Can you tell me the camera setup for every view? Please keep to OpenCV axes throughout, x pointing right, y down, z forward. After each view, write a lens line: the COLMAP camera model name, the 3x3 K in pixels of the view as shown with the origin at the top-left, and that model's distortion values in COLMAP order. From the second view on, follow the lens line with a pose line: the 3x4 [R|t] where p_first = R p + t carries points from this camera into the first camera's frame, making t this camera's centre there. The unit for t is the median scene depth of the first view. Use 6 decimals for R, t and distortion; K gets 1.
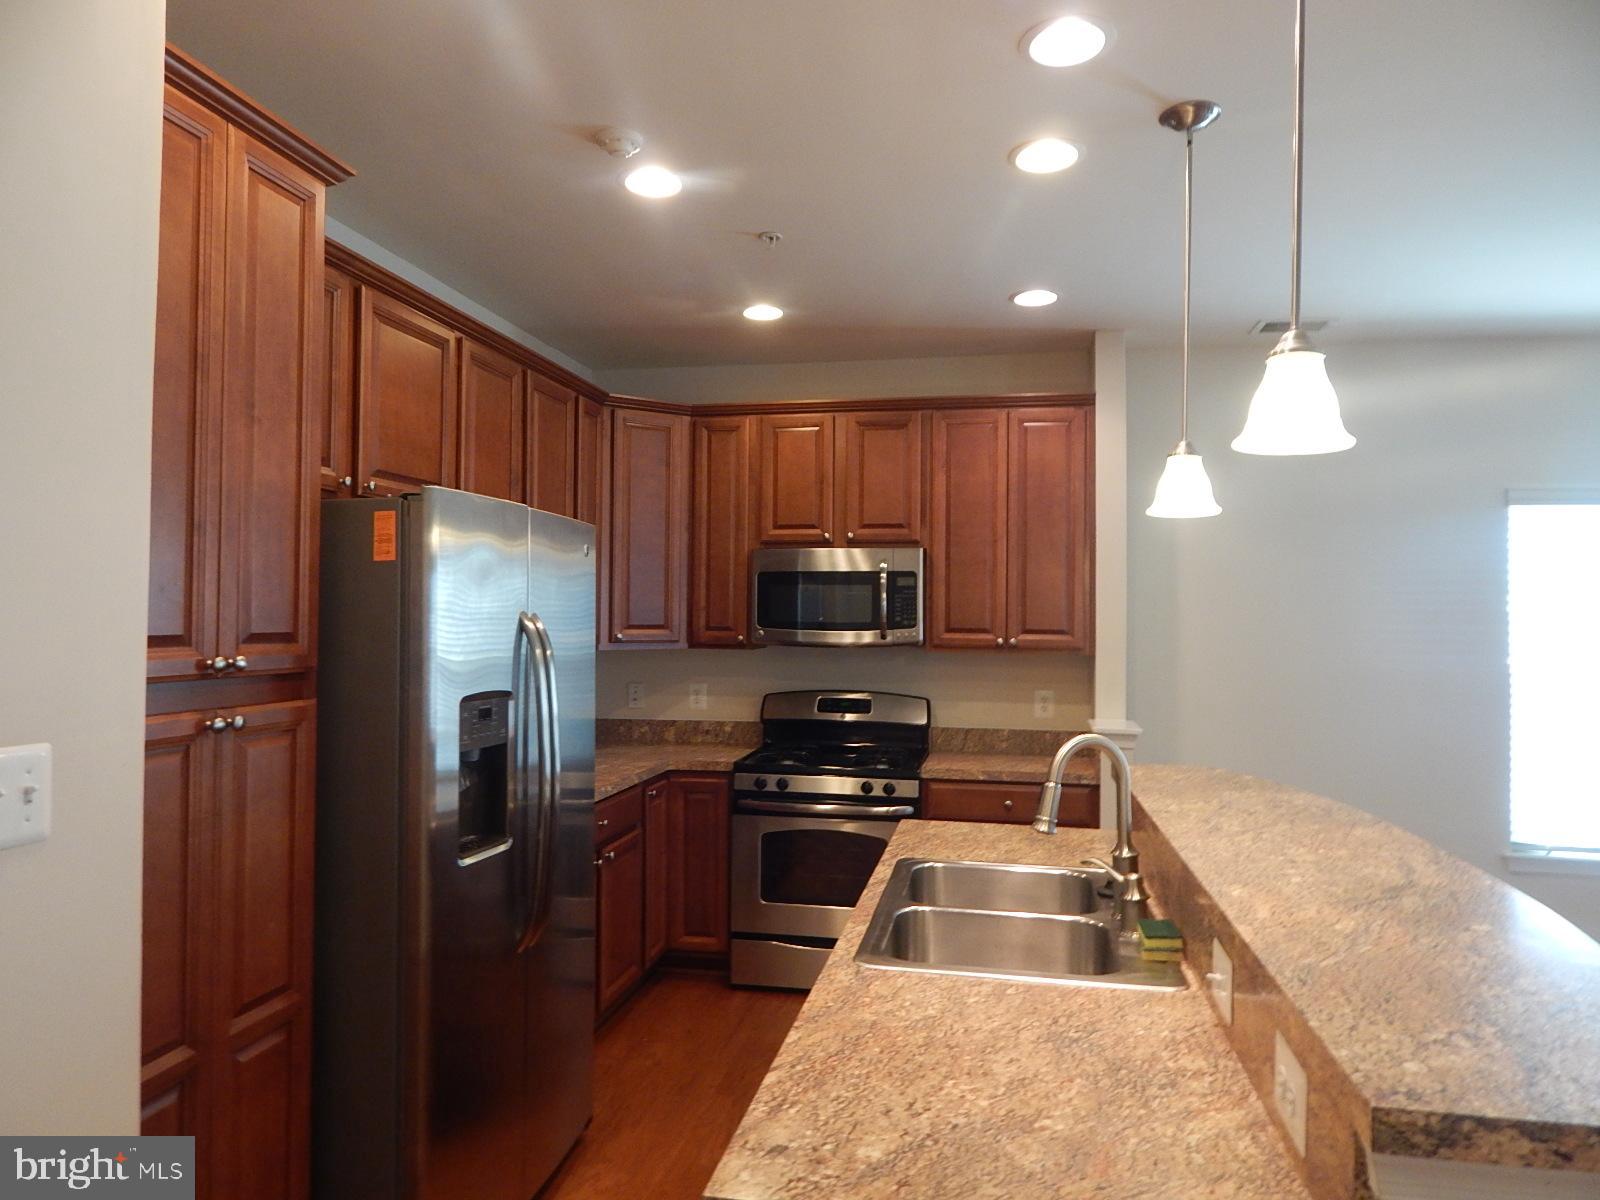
lens RADIAL K [[1054.5, 0, 807.5], [0, 1054.5, 589.1], [0, 0, 1]] dist [0.016642, -0.012465]
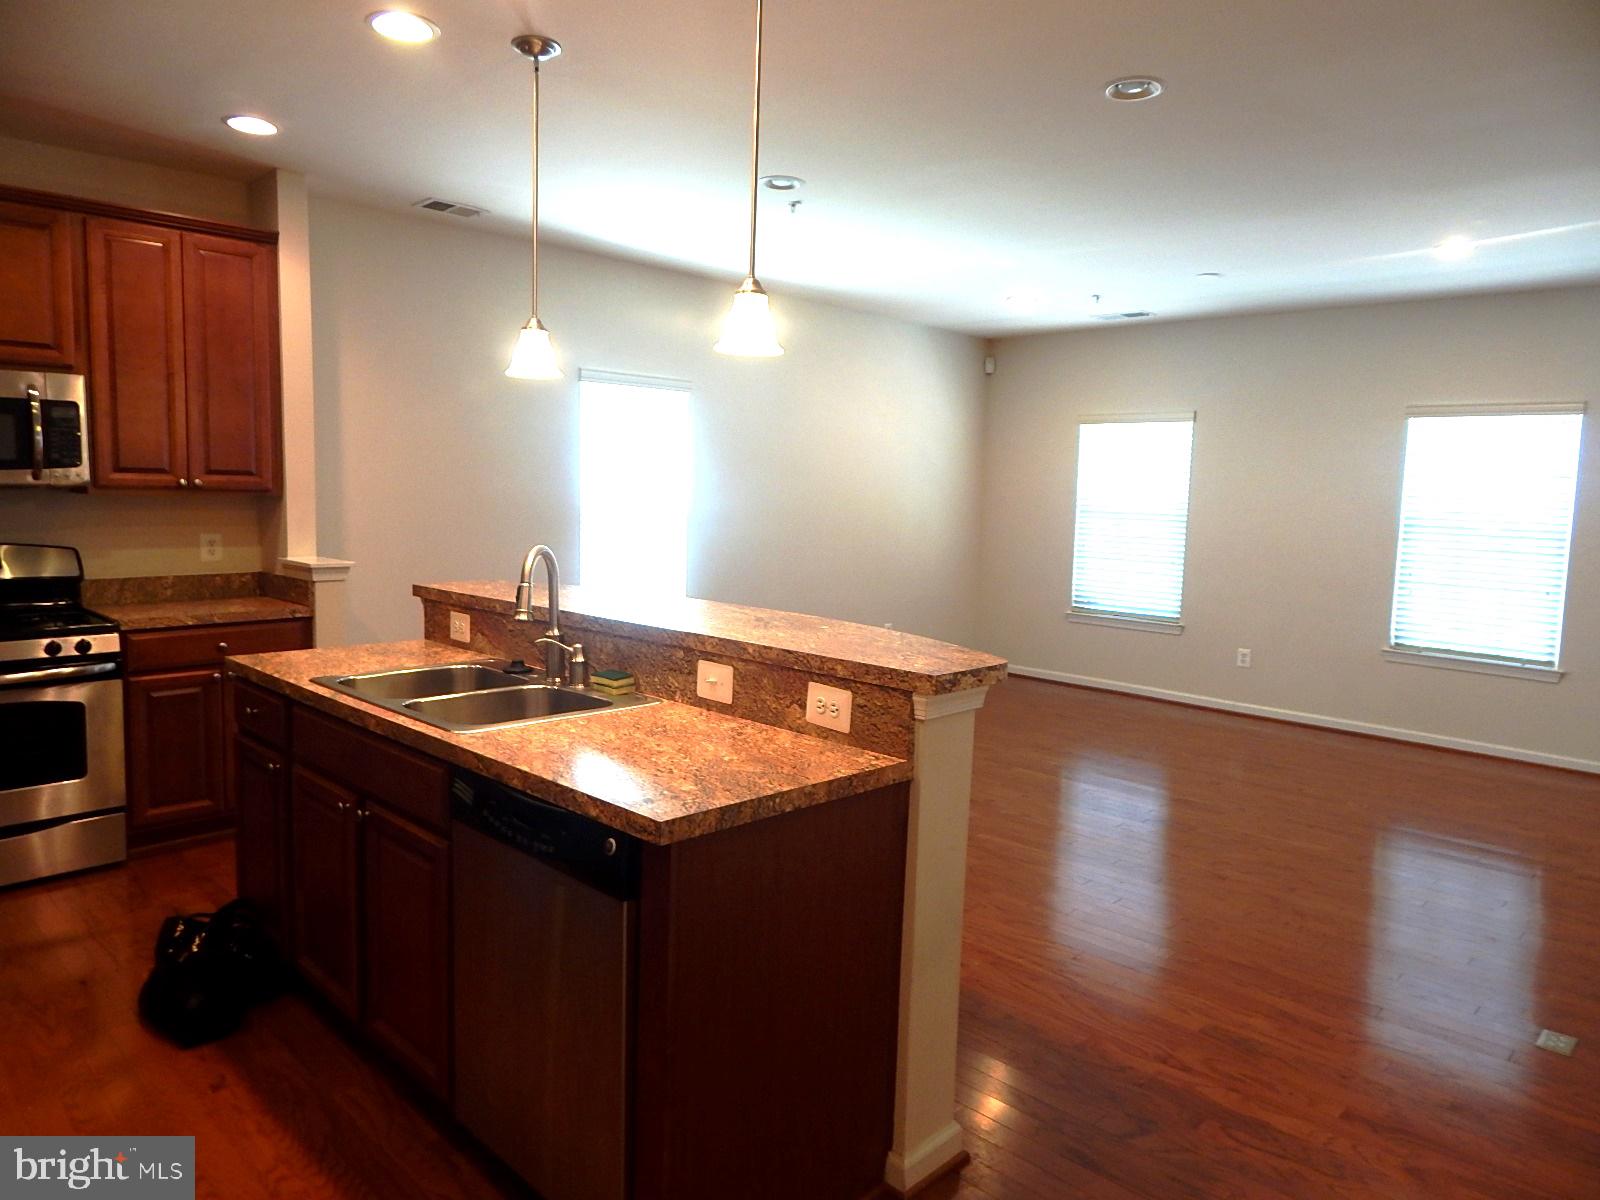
lens RADIAL K [[1054.5, 0, 788.0], [0, 1054.5, 589.0], [0, 0, 1]] dist [0.016642, -0.012465]
pose [[0.580655, -0.078583, 0.810348, -0.286225], [-0.035573, 0.991931, 0.121682, 0.009461], [-0.813372, -0.099482, 0.573174, -0.000895]]
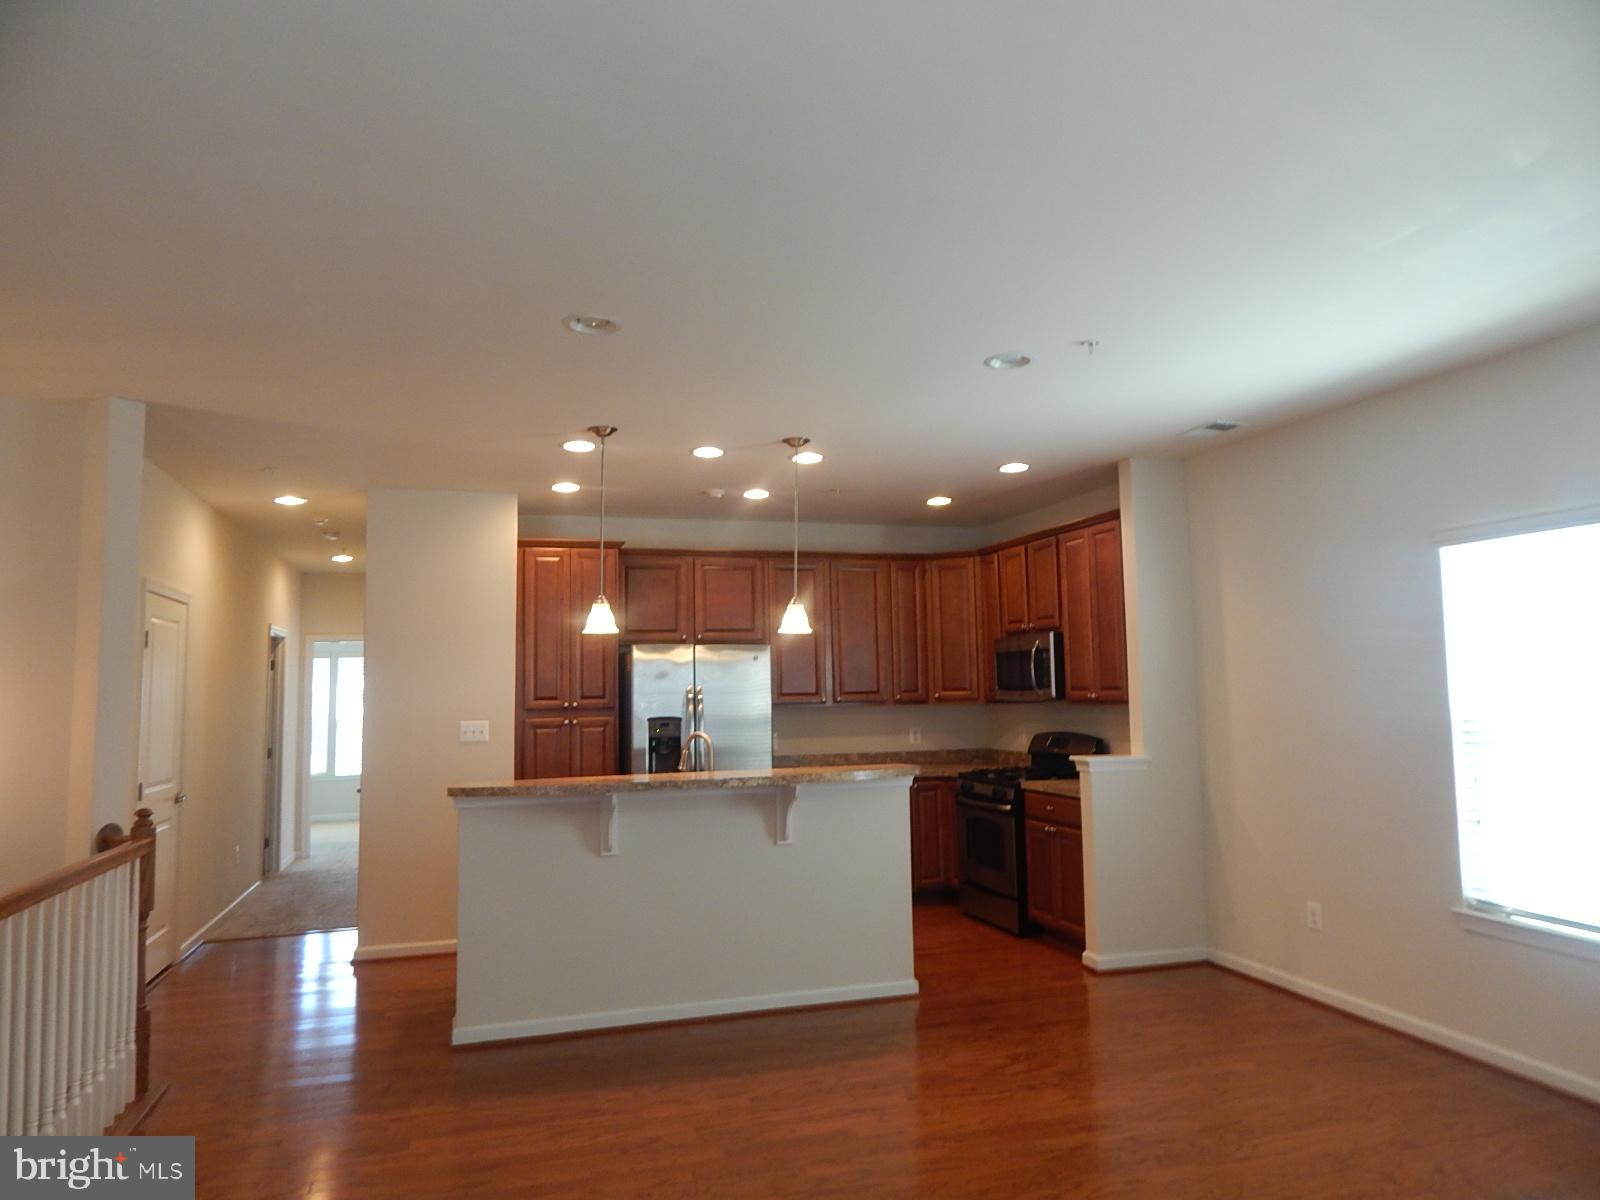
lens RADIAL K [[1054.5, 0, 806.9], [0, 1054.5, 593.5], [0, 0, 1]] dist [0.016642, -0.012465]
pose [[0.472920, -0.099606, -0.875457, 1.246818], [0.046160, 0.995026, -0.088274, 0.021111], [0.879896, 0.001335, 0.475165, 0.021067]]
